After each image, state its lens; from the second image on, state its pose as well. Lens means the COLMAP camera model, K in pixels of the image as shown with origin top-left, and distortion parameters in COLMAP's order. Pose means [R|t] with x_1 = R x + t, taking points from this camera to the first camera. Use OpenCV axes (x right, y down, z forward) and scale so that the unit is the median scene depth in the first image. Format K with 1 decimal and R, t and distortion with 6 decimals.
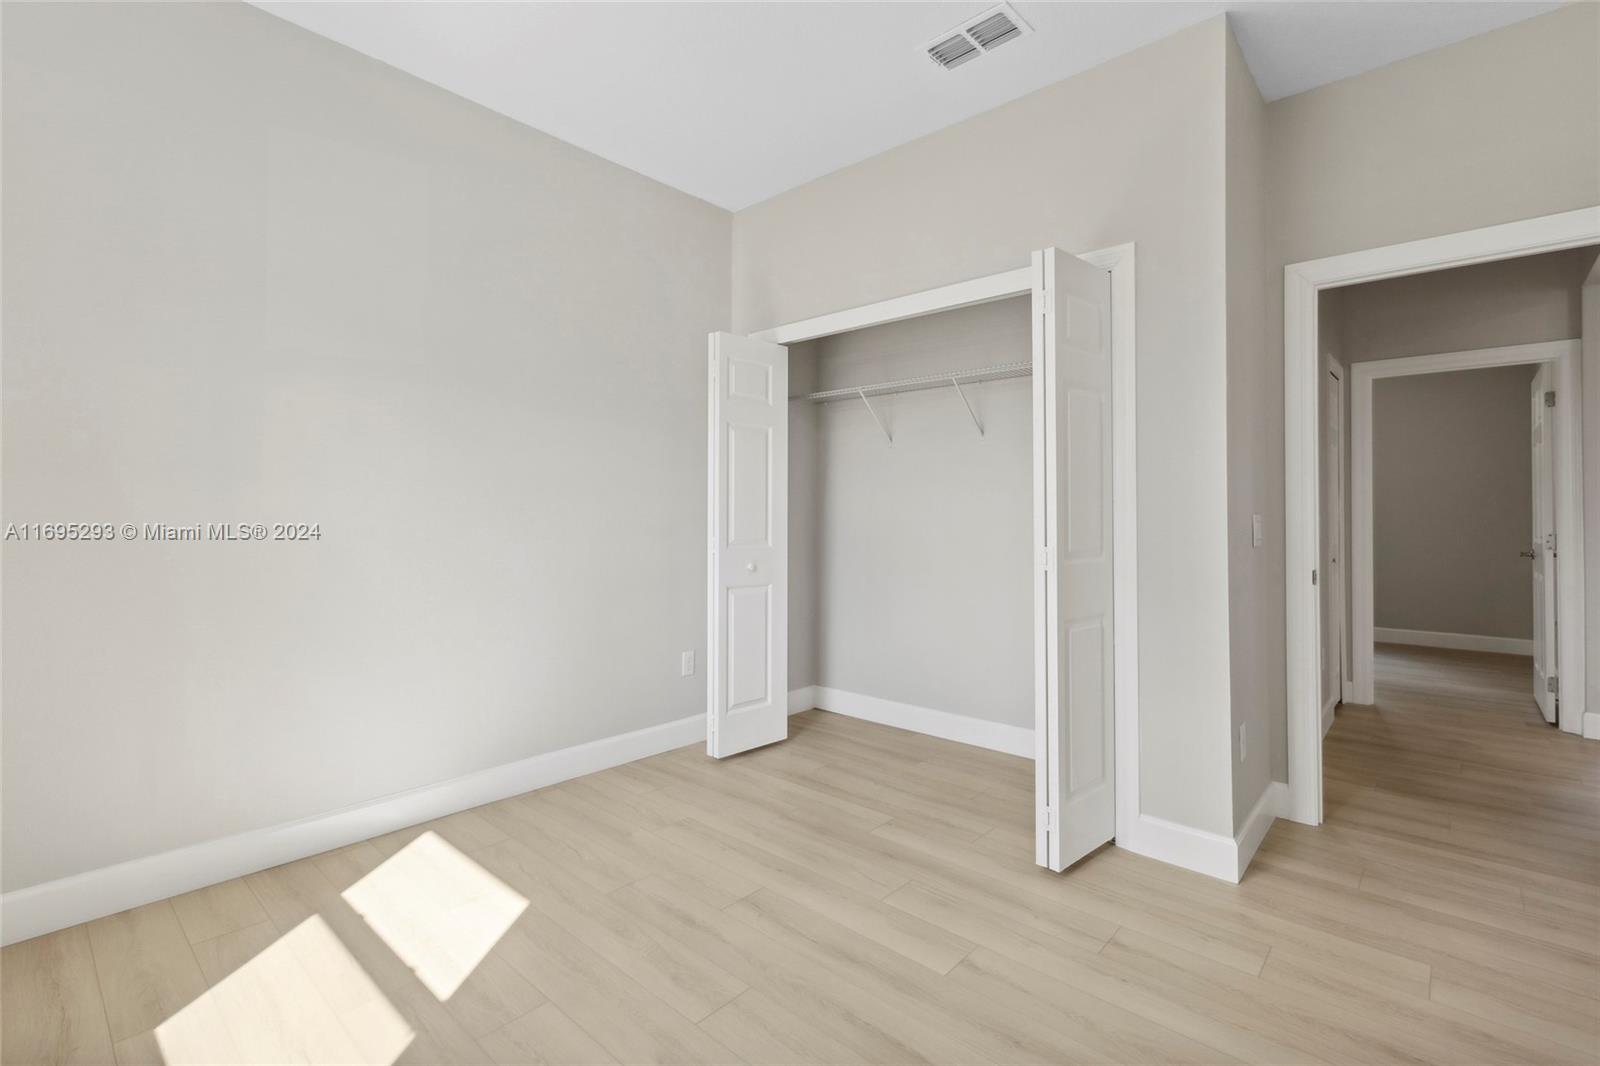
lens RADIAL K [[726.4, 0, 798.7], [0, 726.4, 523.5], [0, 0, 1]] dist [0.001484, 0.001212]
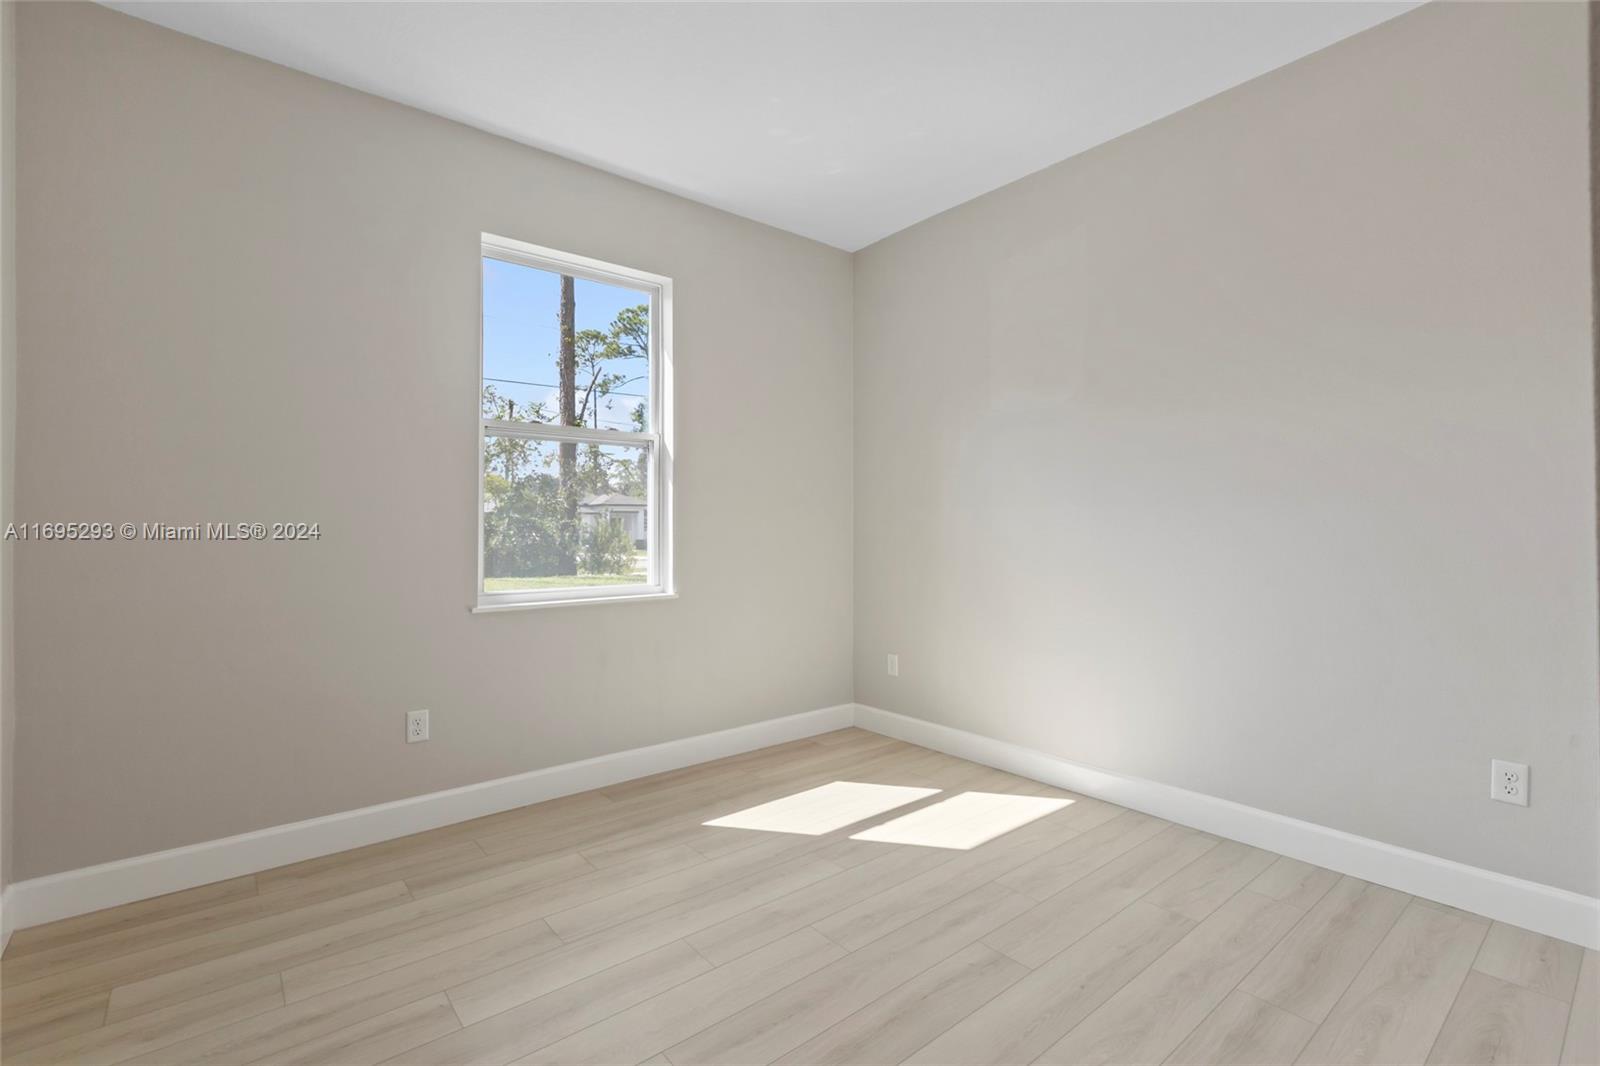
lens RADIAL K [[726.4, 0, 801.0], [0, 726.4, 534.5], [0, 0, 1]] dist [0.001484, 0.001212]
pose [[-0.166628, -0.002859, -0.986016, 0.753013], [-0.002867, 0.999993, -0.002416, -0.002947], [0.986016, 0.002424, -0.166635, 0.790403]]
